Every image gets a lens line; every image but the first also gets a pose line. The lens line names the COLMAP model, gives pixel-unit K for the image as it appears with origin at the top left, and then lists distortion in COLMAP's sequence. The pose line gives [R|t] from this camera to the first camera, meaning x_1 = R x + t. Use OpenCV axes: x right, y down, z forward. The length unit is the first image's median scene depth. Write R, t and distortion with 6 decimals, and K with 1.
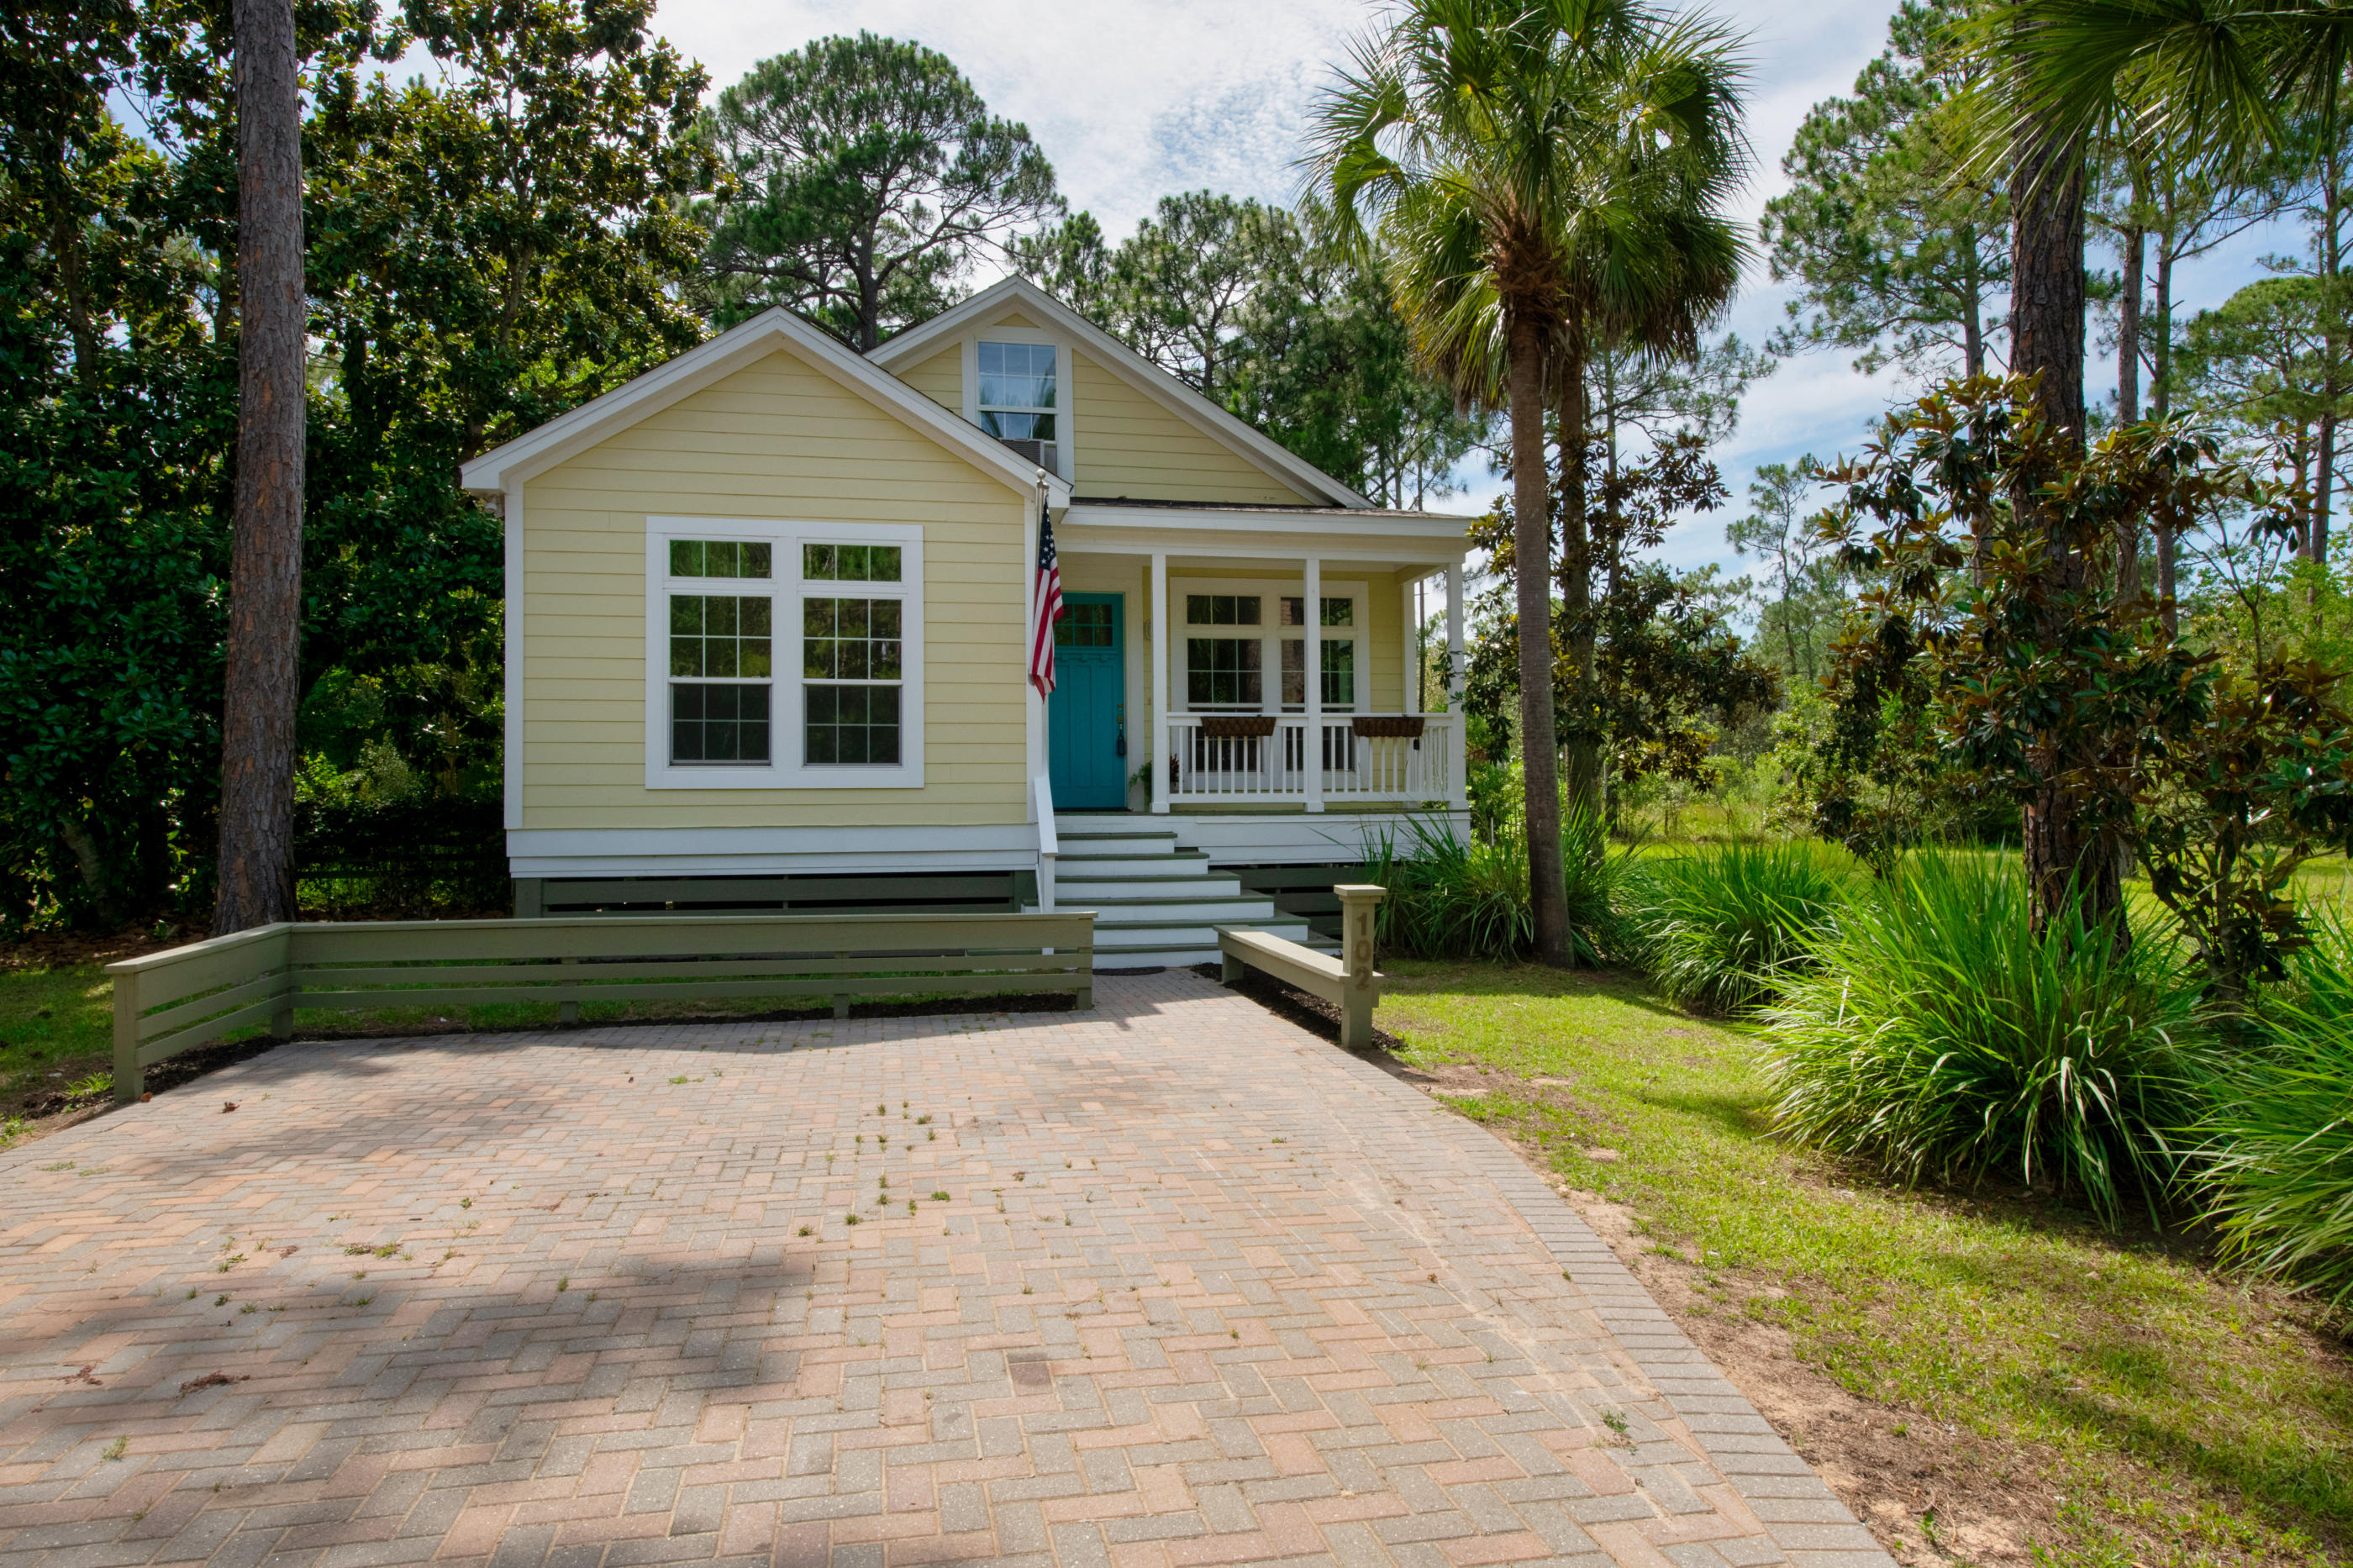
lens RADIAL K [[1418.9, 0, 1179.5], [0, 1418.9, 746.5], [0, 0, 1]] dist [0.009999, 0.000799]
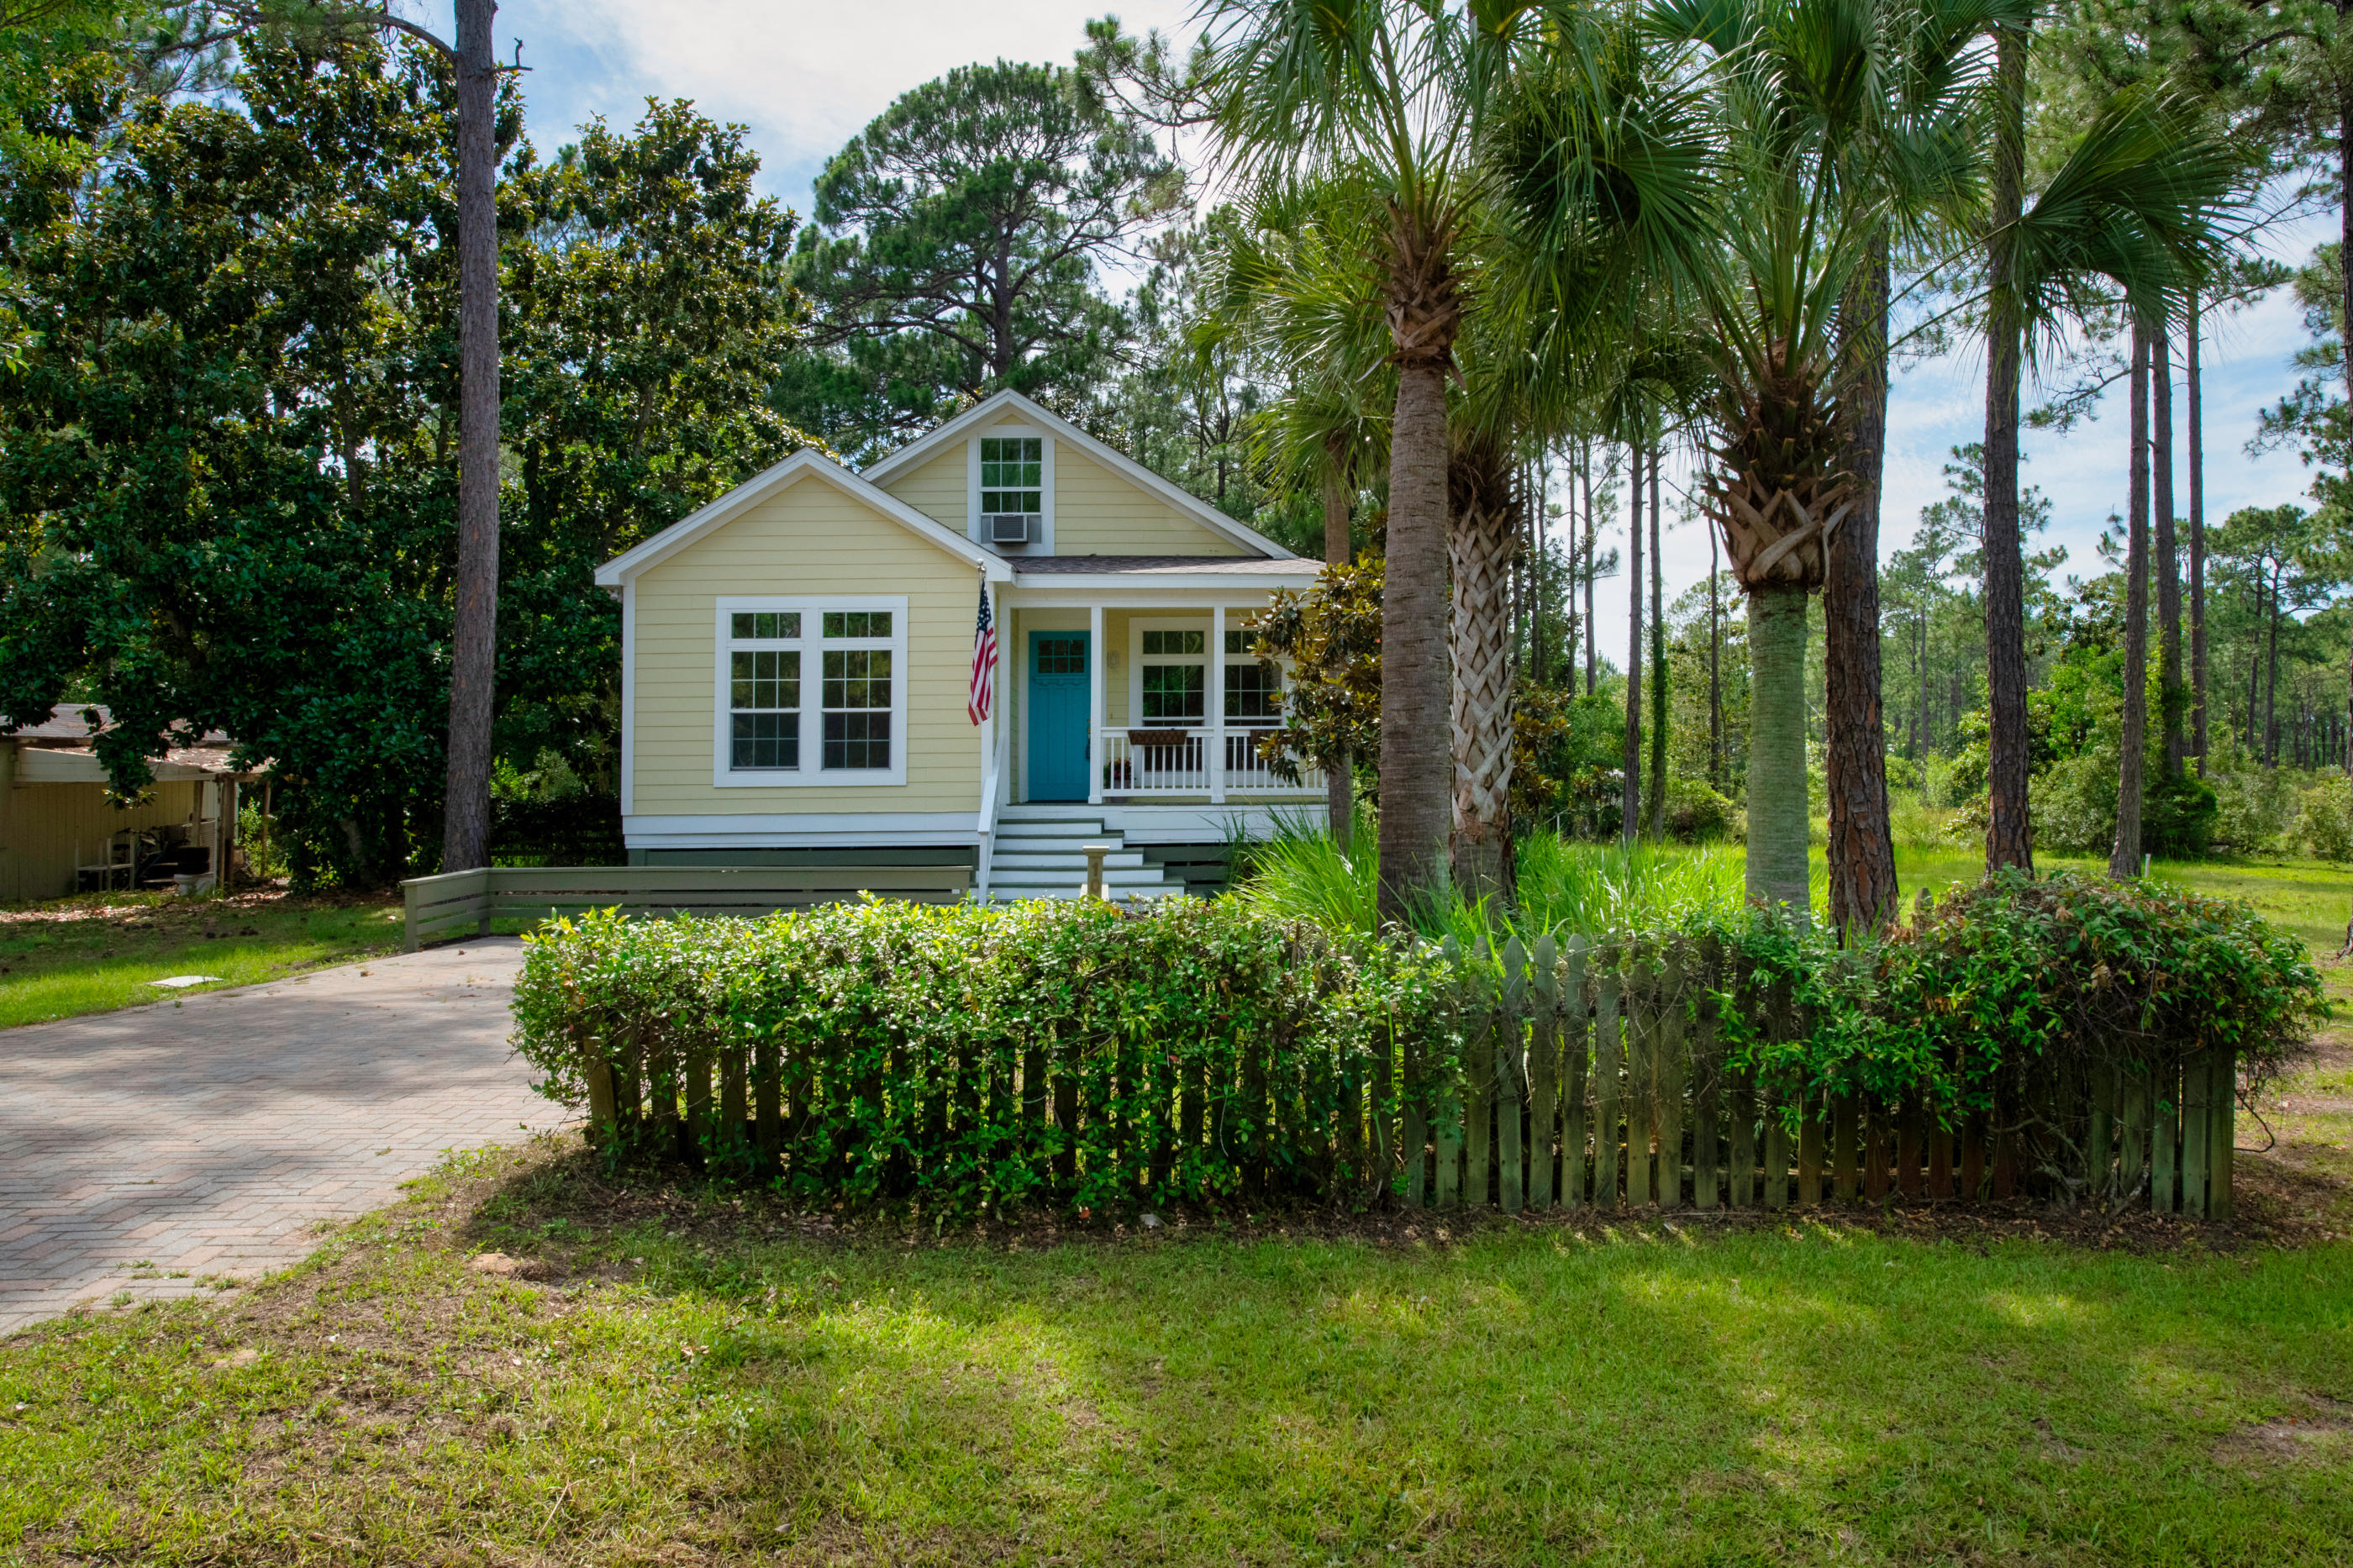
lens RADIAL K [[1546.2, 0, 1176.2], [0, 1546.2, 673.5], [0, 0, 1]] dist [-0.003261, -0.000538]
pose [[0.990700, -0.012964, -0.135445, 0.290318], [0.007438, 0.999122, -0.041225, -0.016241], [0.135861, 0.039834, 0.989927, -0.471938]]
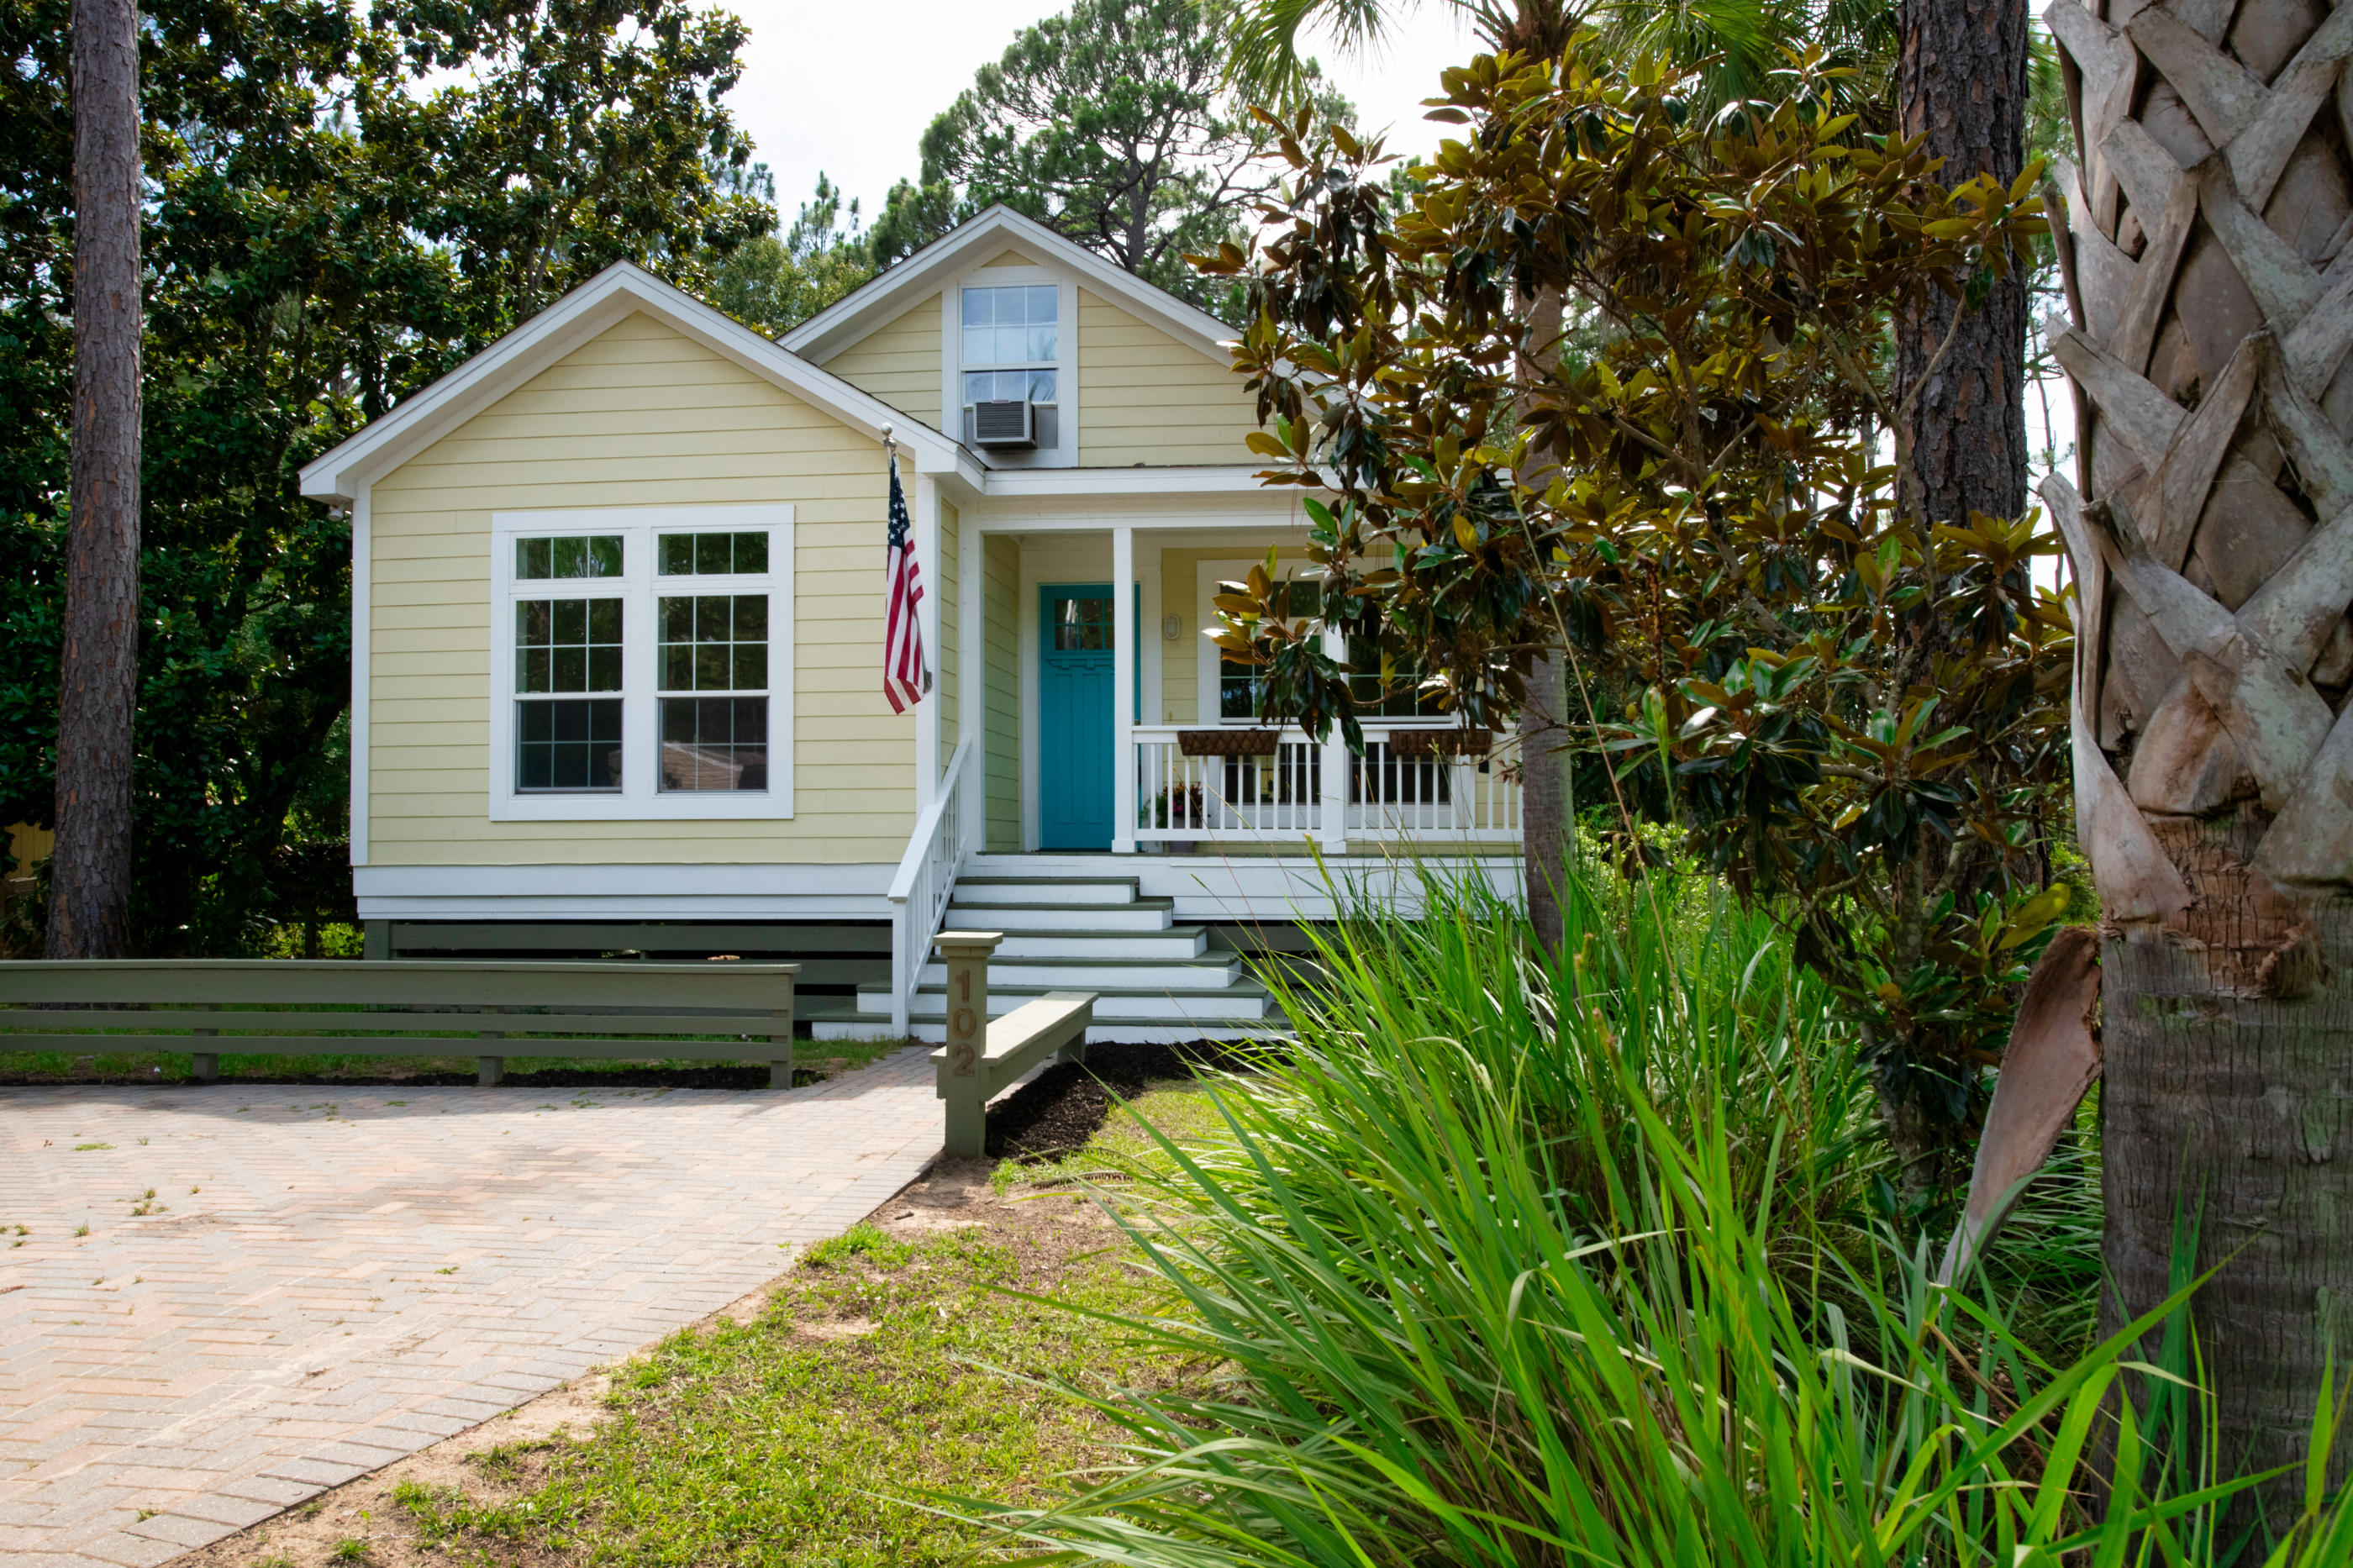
lens RADIAL K [[1640.8, 0, 1052.6], [0, 1640.8, 780.8], [0, 0, 1]] dist [0.035249, -0.000499]
pose [[0.947588, -0.011742, -0.319280, 0.273524], [0.008183, 0.999889, -0.012486, 0.020086], [0.319391, 0.009219, 0.947578, 0.135990]]
